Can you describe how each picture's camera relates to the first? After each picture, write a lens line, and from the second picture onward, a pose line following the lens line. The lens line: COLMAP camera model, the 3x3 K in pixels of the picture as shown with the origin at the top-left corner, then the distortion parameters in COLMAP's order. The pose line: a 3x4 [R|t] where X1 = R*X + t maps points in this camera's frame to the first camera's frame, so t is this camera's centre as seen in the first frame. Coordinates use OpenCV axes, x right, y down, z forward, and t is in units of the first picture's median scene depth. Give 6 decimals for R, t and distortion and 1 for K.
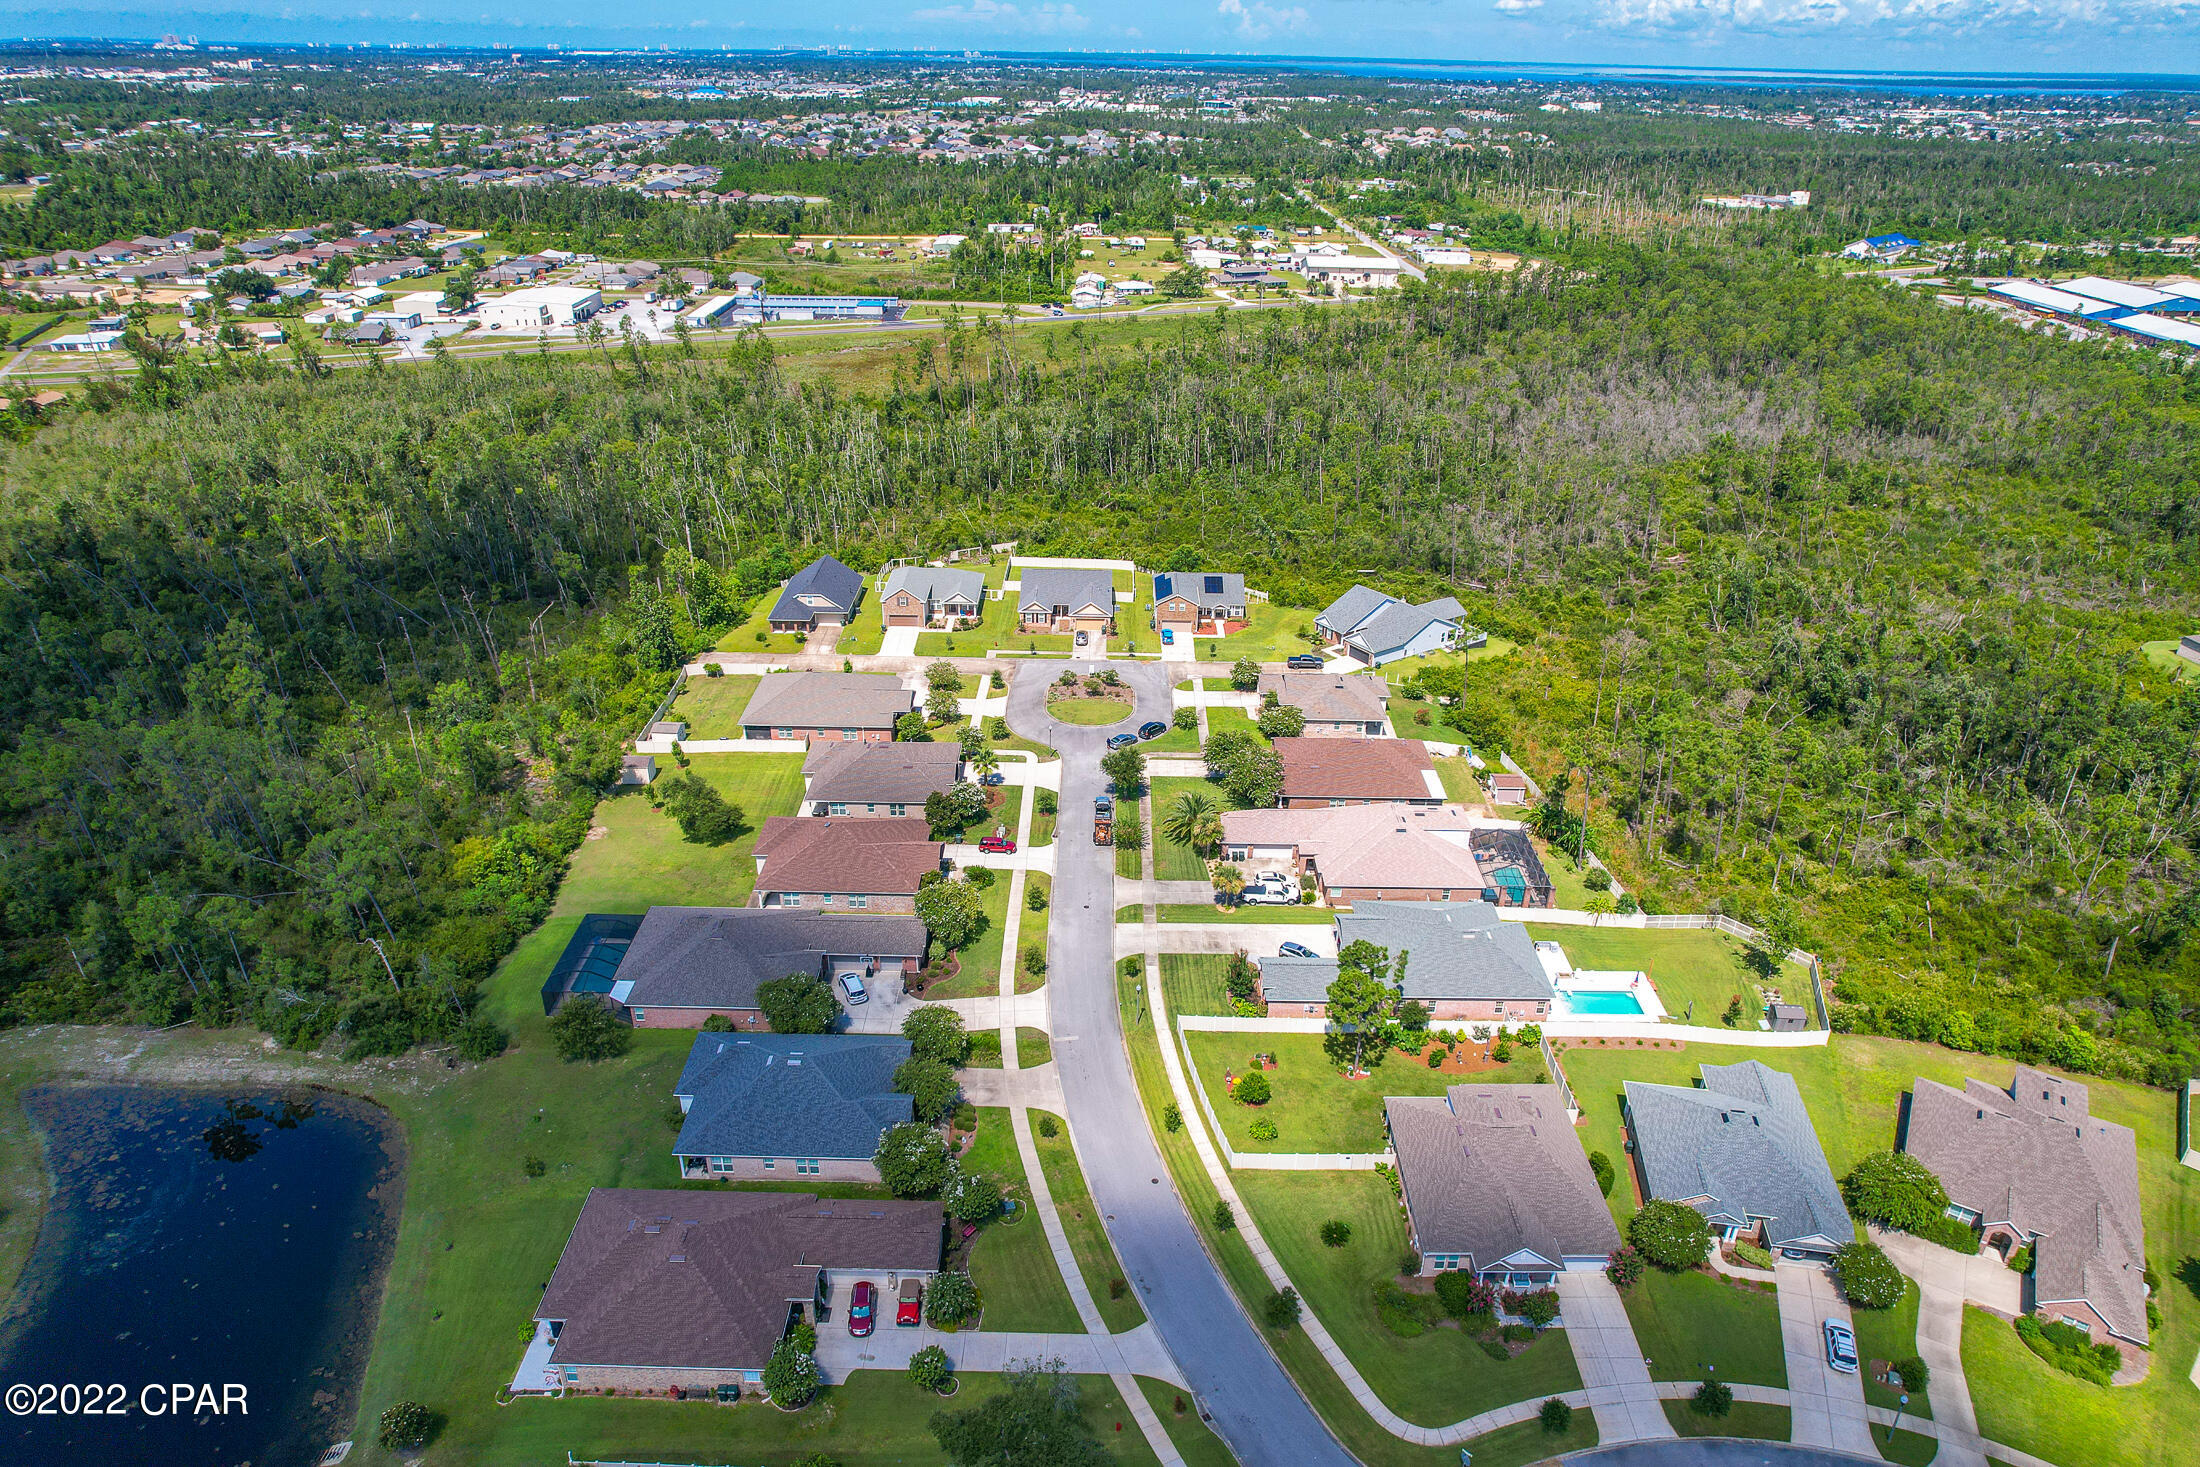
lens RADIAL K [[1416.5, 0, 1108.2], [0, 1416.5, 733.5], [0, 0, 1]] dist [-0.076436, 0.073911]
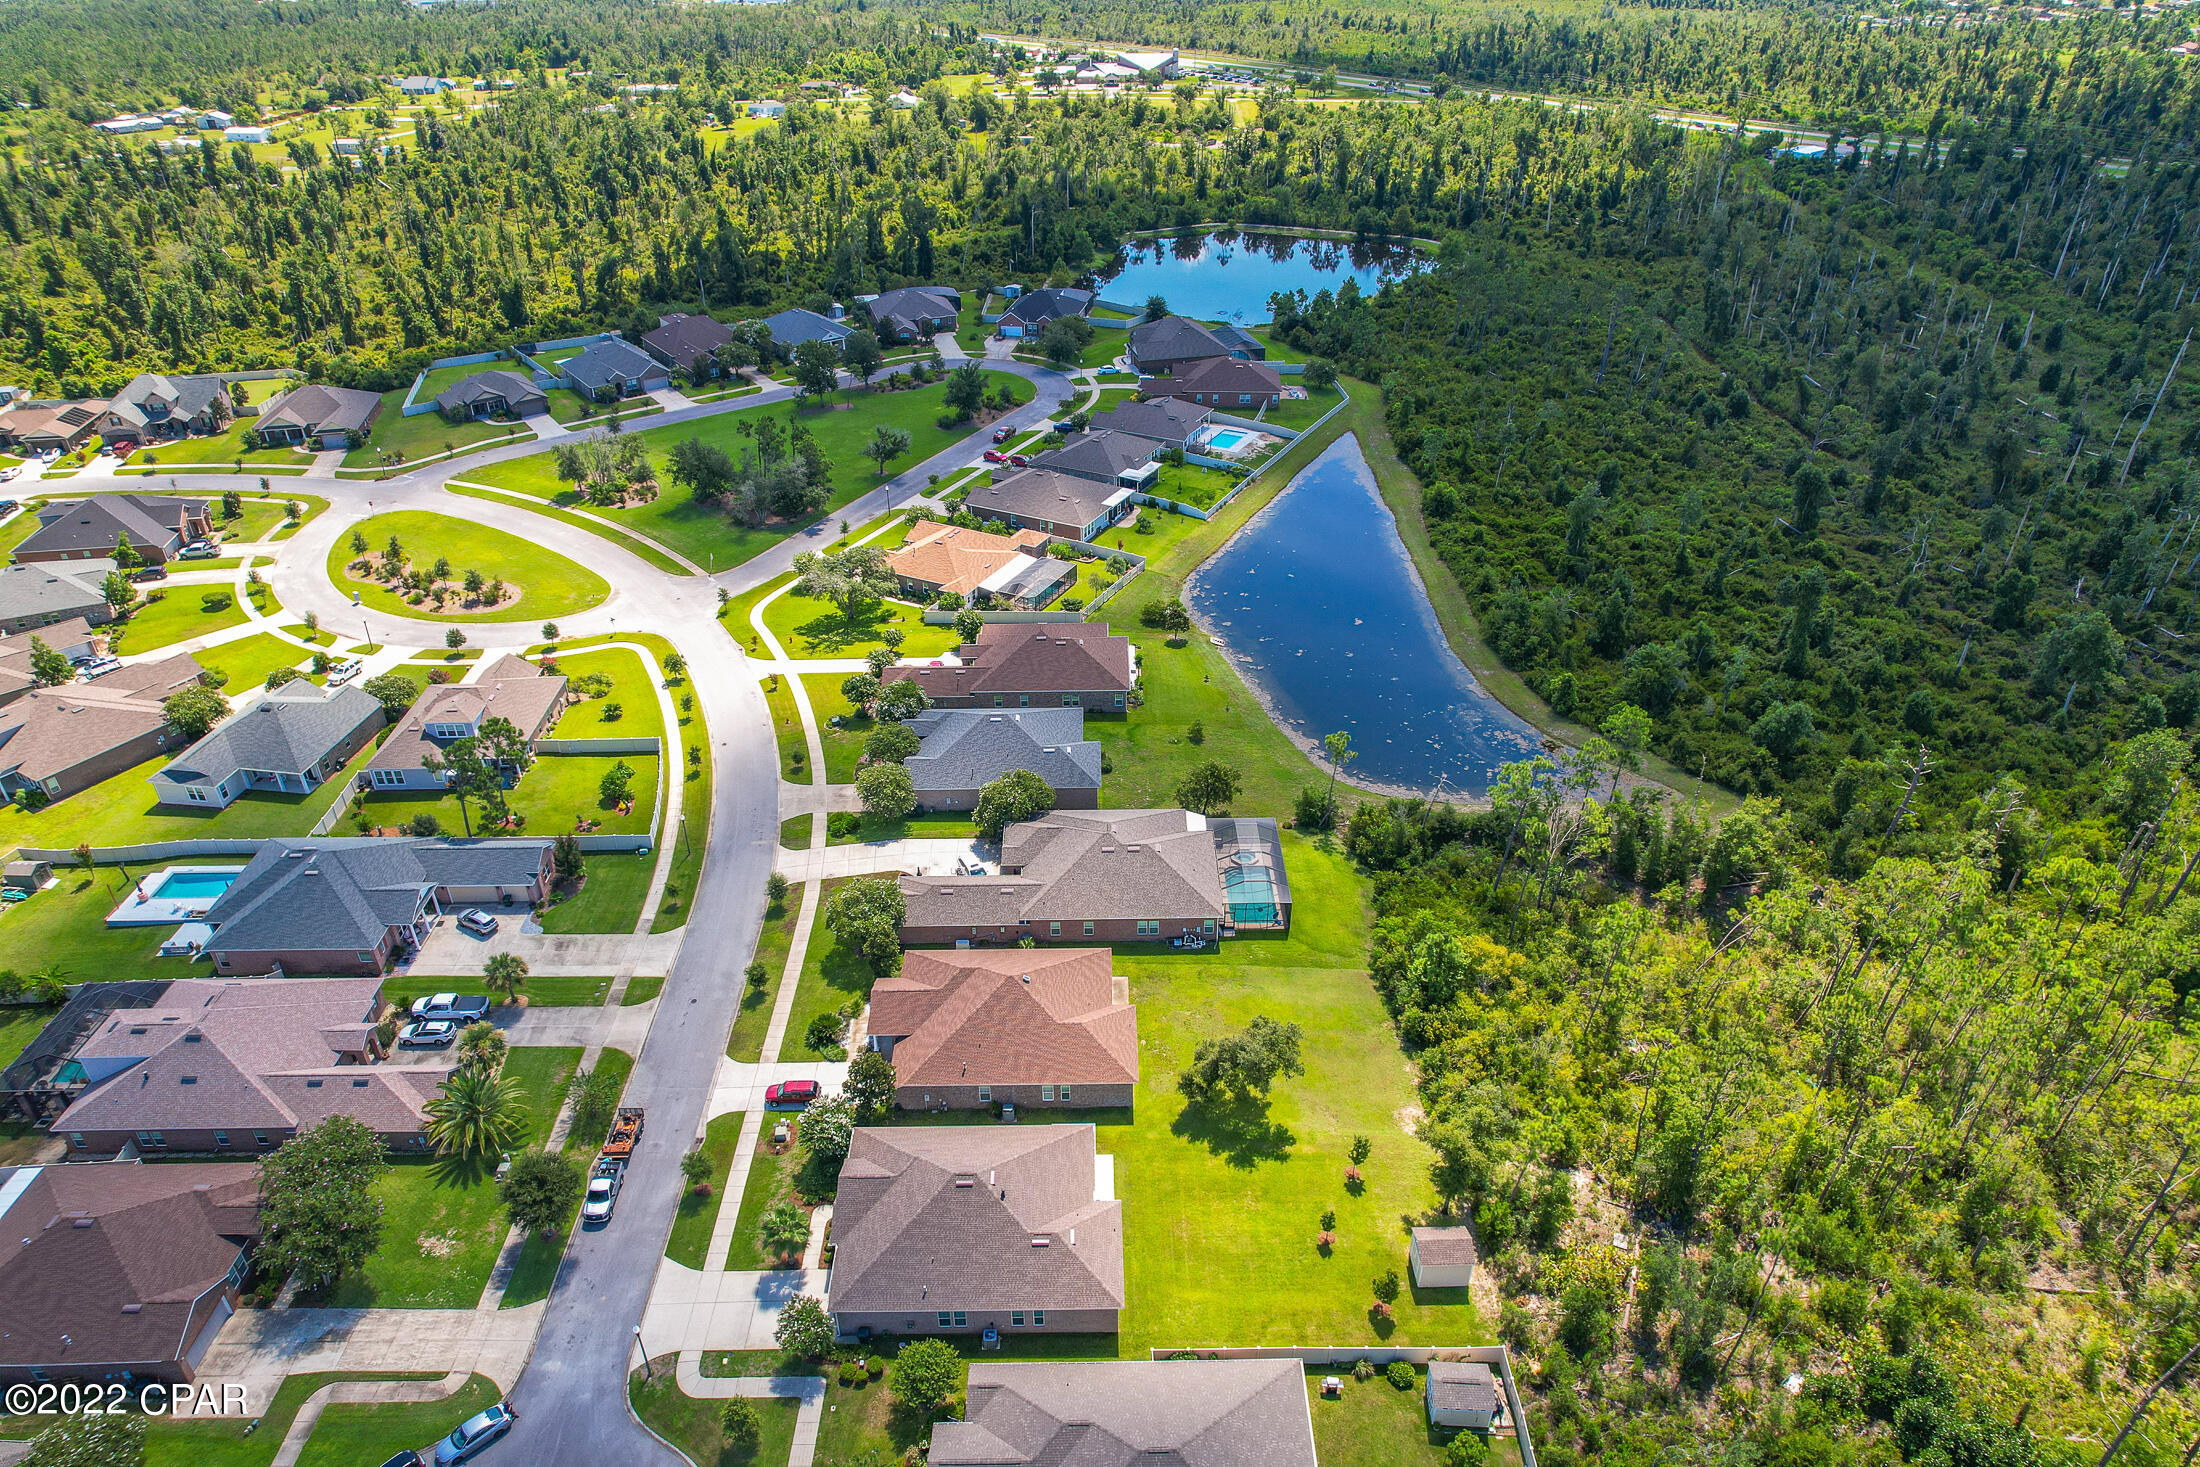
lens RADIAL K [[1416.5, 0, 1108.2], [0, 1416.5, 733.5], [0, 0, 1]] dist [-0.076436, 0.073911]
pose [[-0.999785, -0.000105, -0.020748, -0.212788], [-0.017566, 0.536436, 0.843758, -0.574994], [0.011041, 0.843941, -0.536322, 1.210808]]
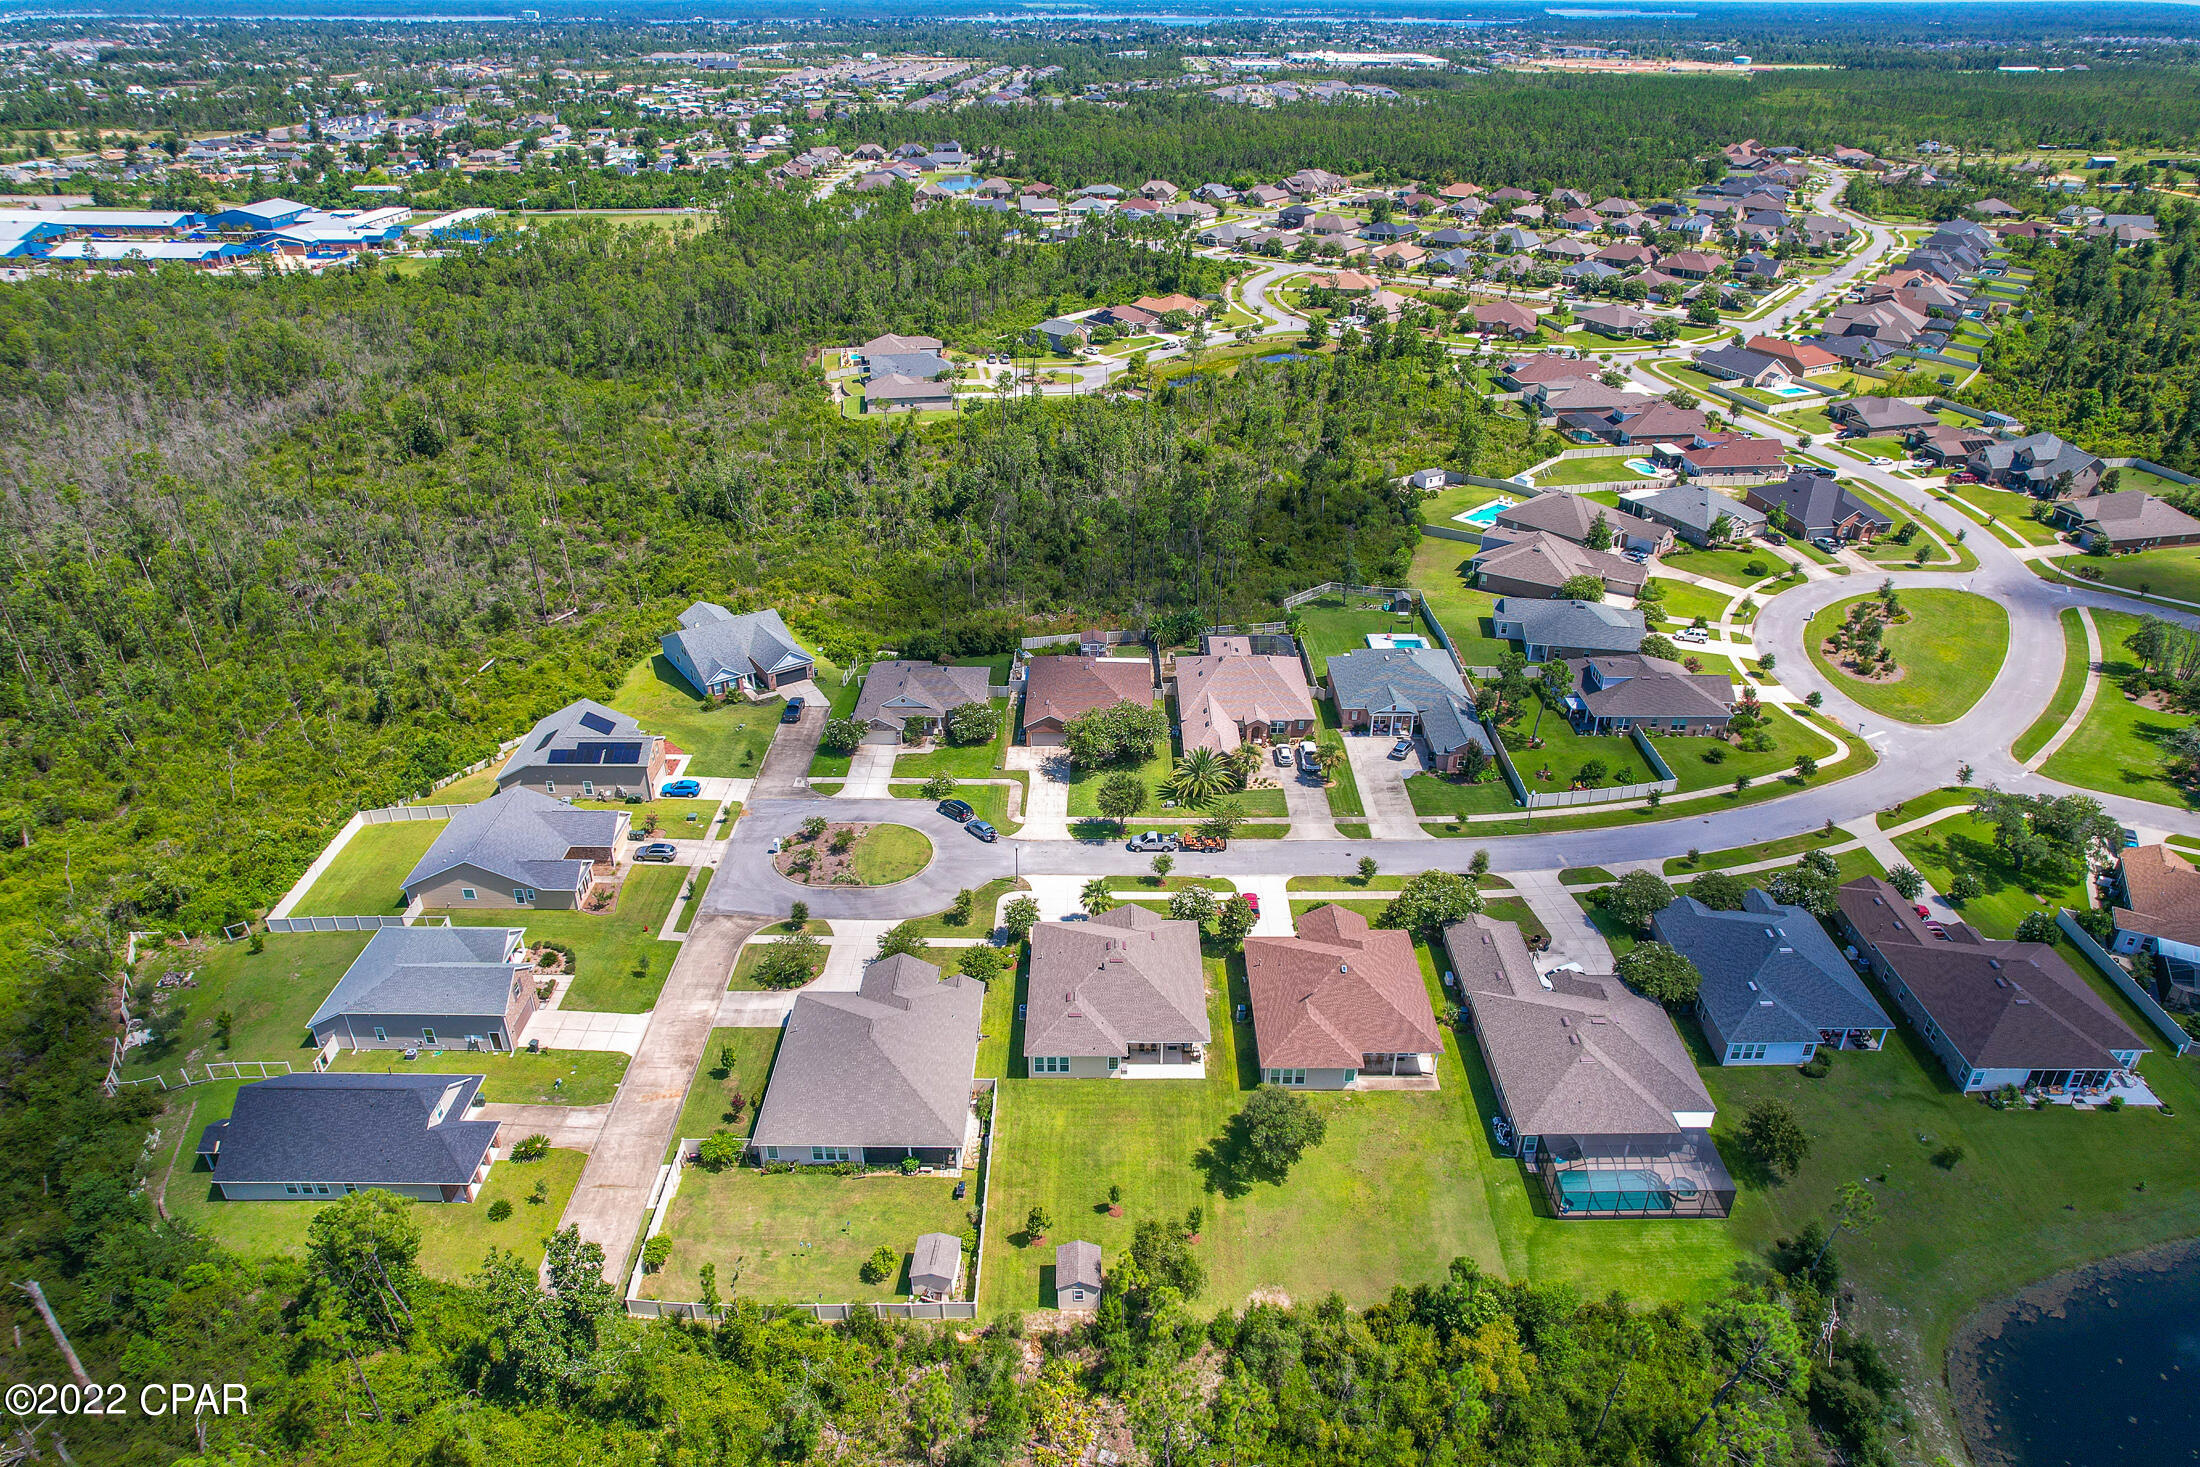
lens RADIAL K [[1416.5, 0, 1108.2], [0, 1416.5, 733.5], [0, 0, 1]] dist [-0.076436, 0.073911]
pose [[-0.006066, -0.486220, 0.873816, -0.781465], [0.440620, 0.783130, 0.438818, -0.421587], [-0.897673, 0.387682, 0.209488, 0.852908]]
